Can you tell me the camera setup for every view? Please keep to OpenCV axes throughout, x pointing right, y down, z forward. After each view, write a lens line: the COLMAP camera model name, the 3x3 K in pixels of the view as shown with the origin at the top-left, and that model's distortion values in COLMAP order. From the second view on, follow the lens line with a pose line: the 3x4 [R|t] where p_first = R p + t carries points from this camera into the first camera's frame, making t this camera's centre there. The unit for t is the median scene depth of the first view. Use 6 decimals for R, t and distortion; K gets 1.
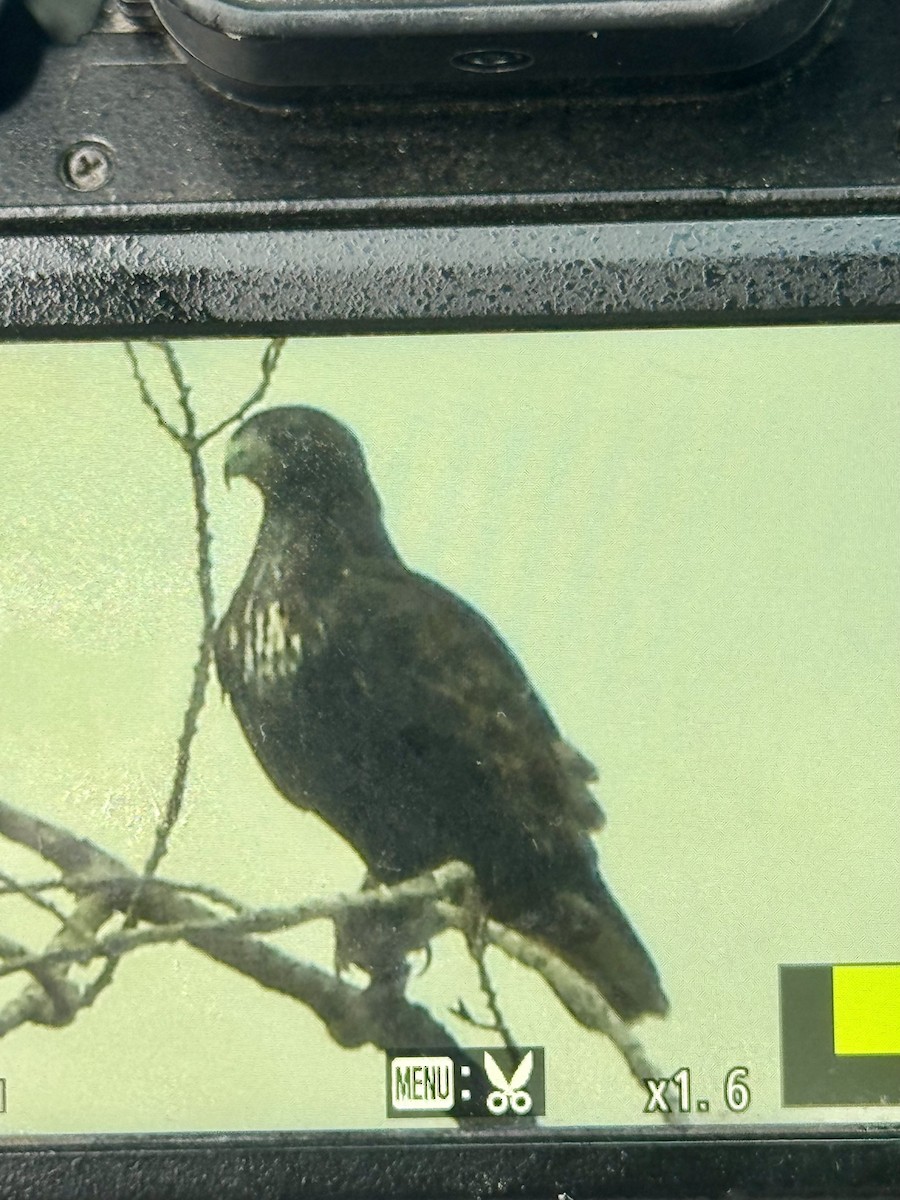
lens RADIAL K [[4396.6, 0, 450.0], [0, 4396.6, 600.0], [0, 0, 1]] dist [0.086141, -0.789074]
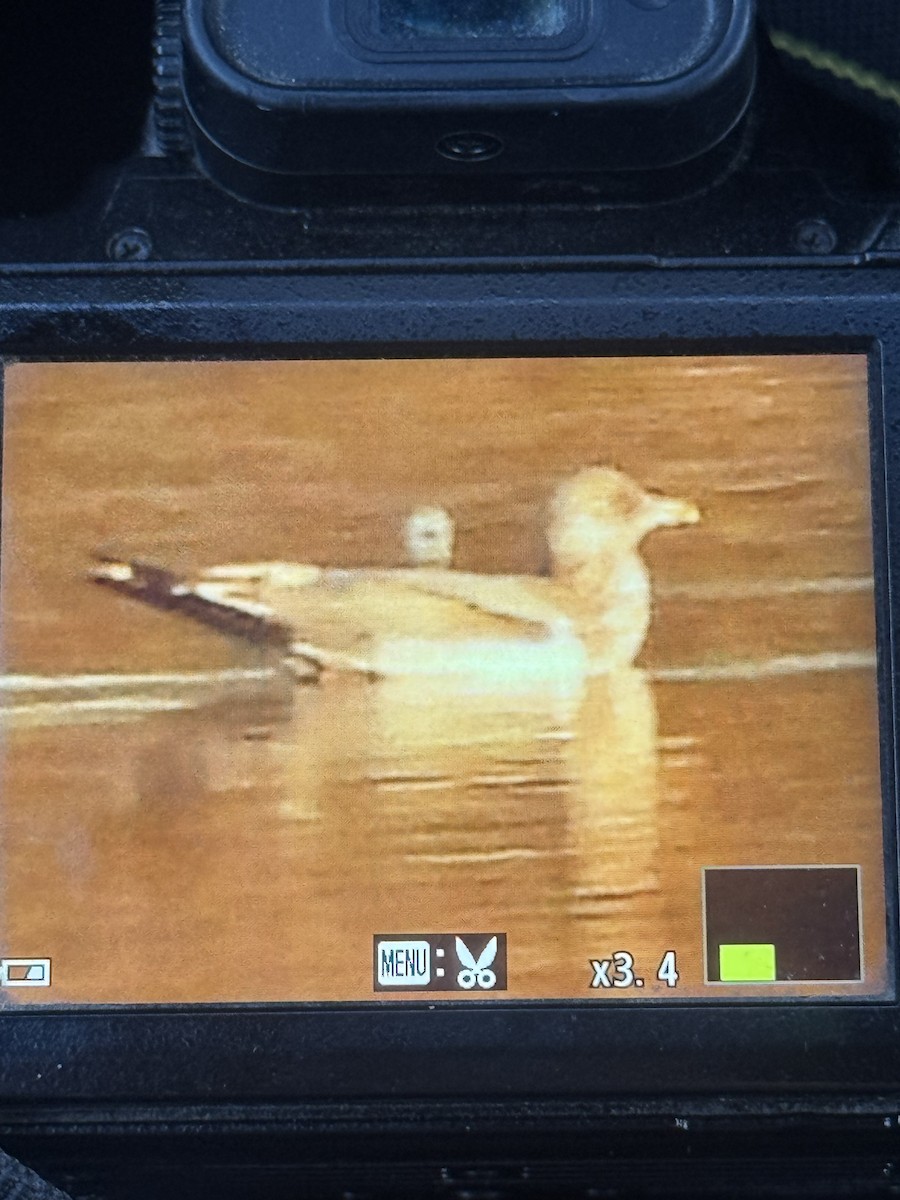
lens RADIAL K [[4396.6, 0, 450.0], [0, 4396.6, 600.0], [0, 0, 1]] dist [0.086141, -0.789074]
pose [[0.998873, 0.018996, 0.043506, -0.047181], [-0.010751, 0.983158, -0.182439, 0.229195], [-0.046239, 0.181765, 0.982254, -0.187082]]
